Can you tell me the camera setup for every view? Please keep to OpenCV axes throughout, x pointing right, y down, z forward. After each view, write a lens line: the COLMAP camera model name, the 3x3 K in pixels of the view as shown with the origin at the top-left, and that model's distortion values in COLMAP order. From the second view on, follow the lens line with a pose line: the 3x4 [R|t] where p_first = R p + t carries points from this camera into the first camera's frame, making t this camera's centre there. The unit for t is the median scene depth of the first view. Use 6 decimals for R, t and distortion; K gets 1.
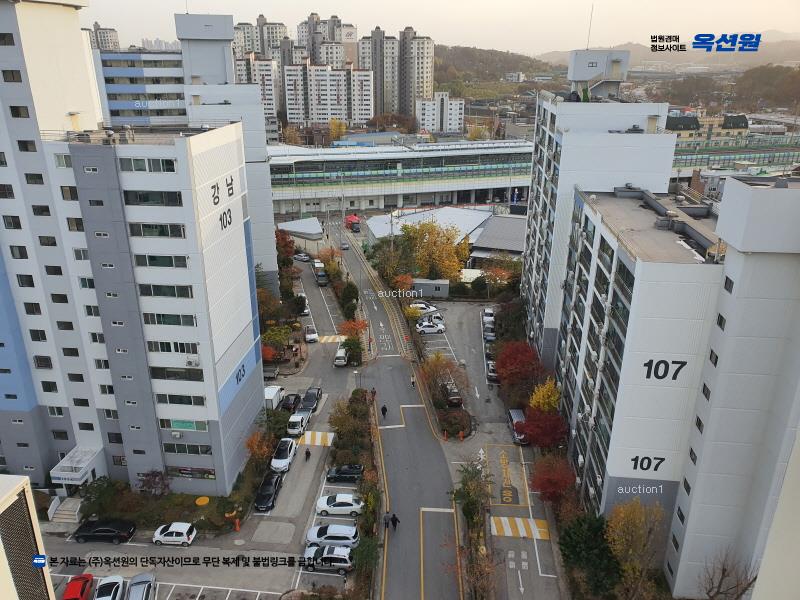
lens RADIAL K [[627.2, 0, 400.0], [0, 627.2, 300.0], [0, 0, 1]] dist [0.032866, -0.004537]
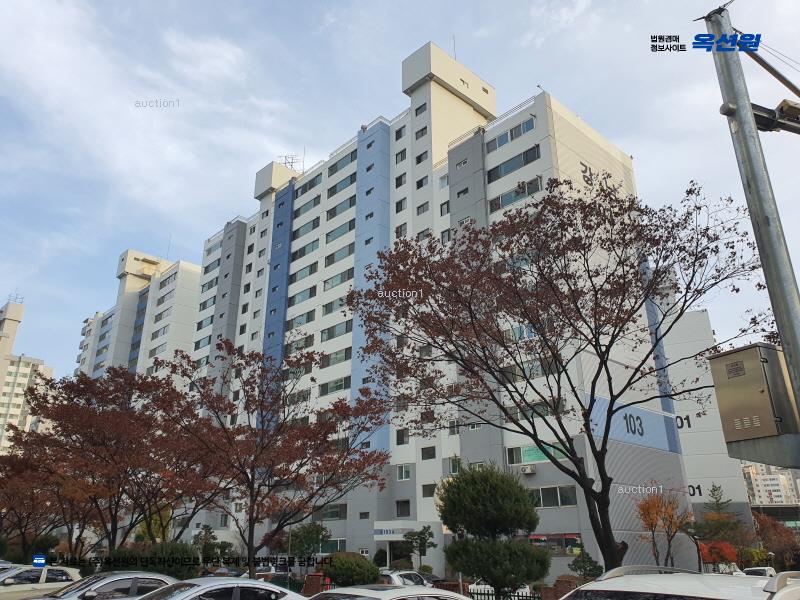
lens RADIAL K [[625.2, 0, 389.1], [0, 625.2, 293.1], [0, 0, 1]] dist [0.083577, -0.068983]
pose [[0.746689, -0.258479, -0.612899, -0.006939], [-0.237461, 0.757116, -0.608595, 0.513011], [0.621344, 0.599971, 0.503951, 0.464386]]
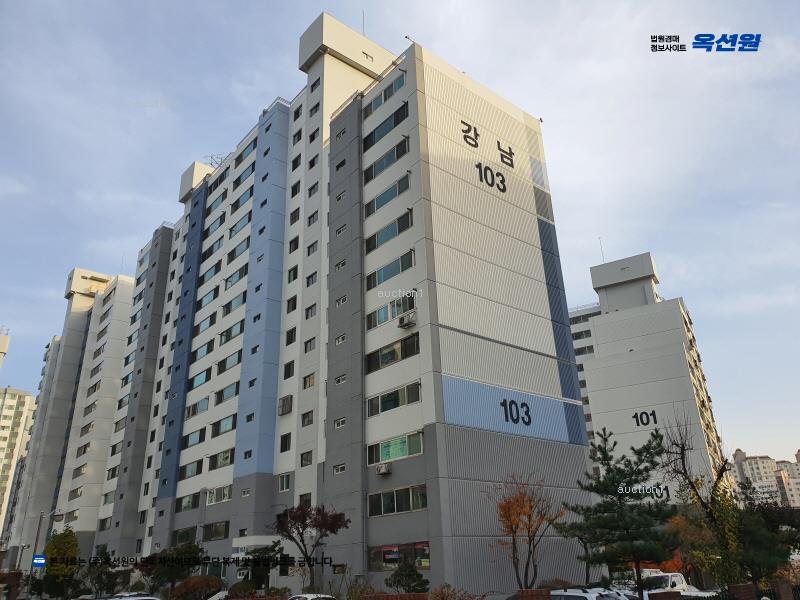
lens RADIAL K [[627.2, 0, 400.0], [0, 627.2, 300.0], [0, 0, 1]] dist [0.032866, -0.004537]
pose [[0.710924, -0.310671, -0.630928, 0.059856], [-0.219175, 0.754581, -0.618522, 0.444789], [0.668244, 0.578006, 0.468359, 0.659066]]
